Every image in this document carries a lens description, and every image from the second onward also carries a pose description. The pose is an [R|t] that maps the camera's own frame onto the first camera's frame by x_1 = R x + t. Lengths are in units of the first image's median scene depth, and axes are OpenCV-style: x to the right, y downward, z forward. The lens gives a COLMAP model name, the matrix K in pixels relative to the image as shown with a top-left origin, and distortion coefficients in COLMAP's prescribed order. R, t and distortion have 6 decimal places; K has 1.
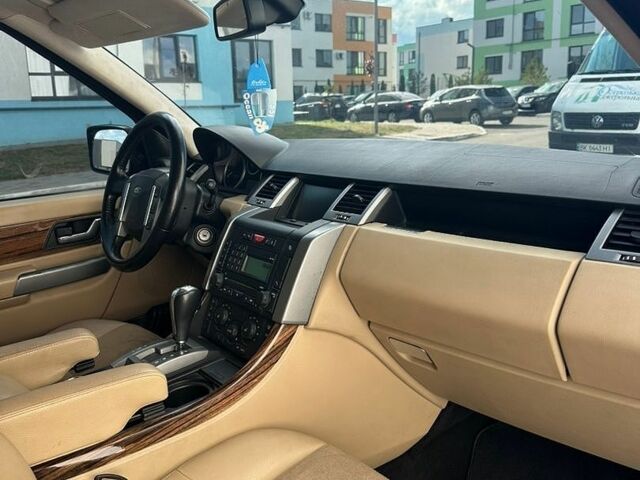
lens RADIAL K [[596.8, 0, 319.6], [0, 596.8, 237.0], [0, 0, 1]] dist [0.165255, -0.342596]
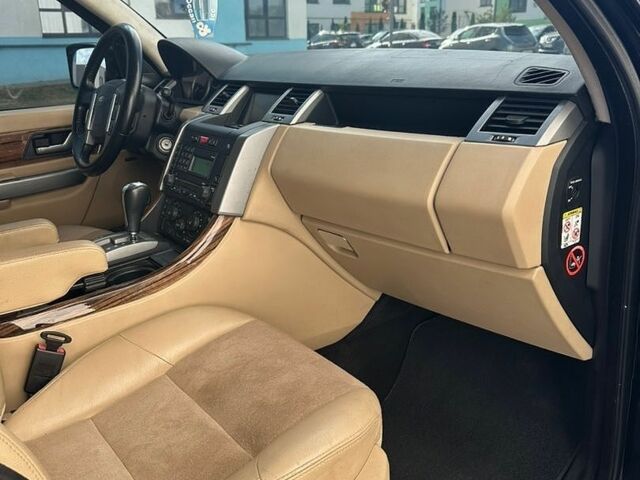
lens RADIAL K [[596.8, 0, 319.6], [0, 596.8, 237.0], [0, 0, 1]] dist [0.165255, -0.342596]
pose [[0.999555, 0.013722, -0.026479, 0.019931], [-0.011259, 0.995786, 0.091009, 0.011062], [0.027616, -0.090671, 0.995498, -0.012037]]
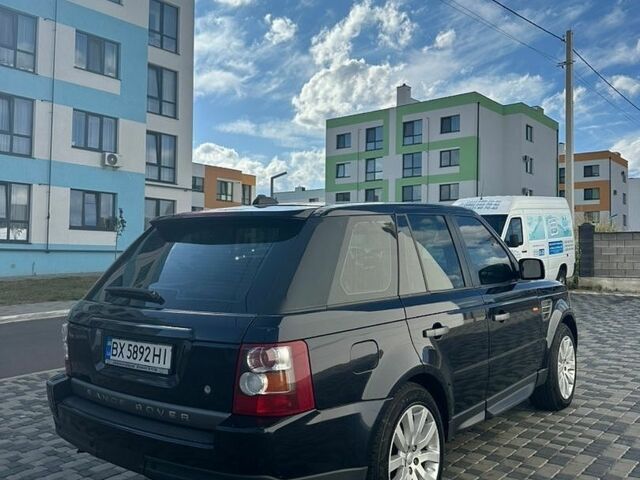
lens RADIAL K [[595.6, 0, 318.2], [0, 595.6, 232.5], [0, 0, 1]] dist [0.170310, -0.348330]
pose [[0.967752, 0.051509, 0.246583, -0.263222], [0.013343, 0.967015, -0.254370, 0.106881], [-0.251552, 0.249457, 0.935143, -0.422525]]
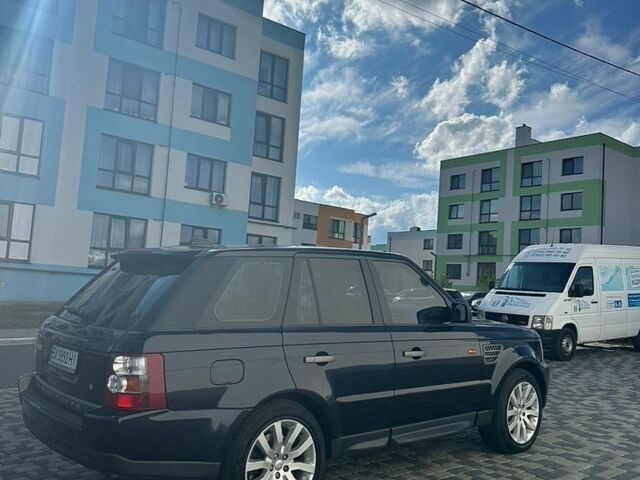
lens RADIAL K [[596.8, 0, 319.6], [0, 596.8, 237.0], [0, 0, 1]] dist [0.165255, -0.342596]
pose [[0.994639, 0.095761, 0.039029, -0.105577], [-0.079589, 0.949881, -0.302311, 0.121566], [-0.066022, 0.297584, 0.952410, -0.529826]]
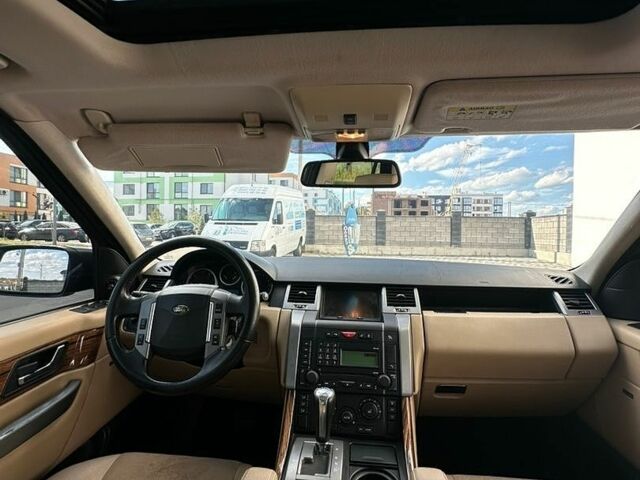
lens RADIAL K [[341.5, 0, 317.1], [0, 341.5, 239.2], [0, 0, 1]] dist [0.000545, 0.000821]
pose [[0.700541, 0.027091, 0.713098, -0.100438], [0.116644, 0.981492, -0.151878, -0.014109], [-0.704014, 0.189575, 0.684416, 0.073855]]
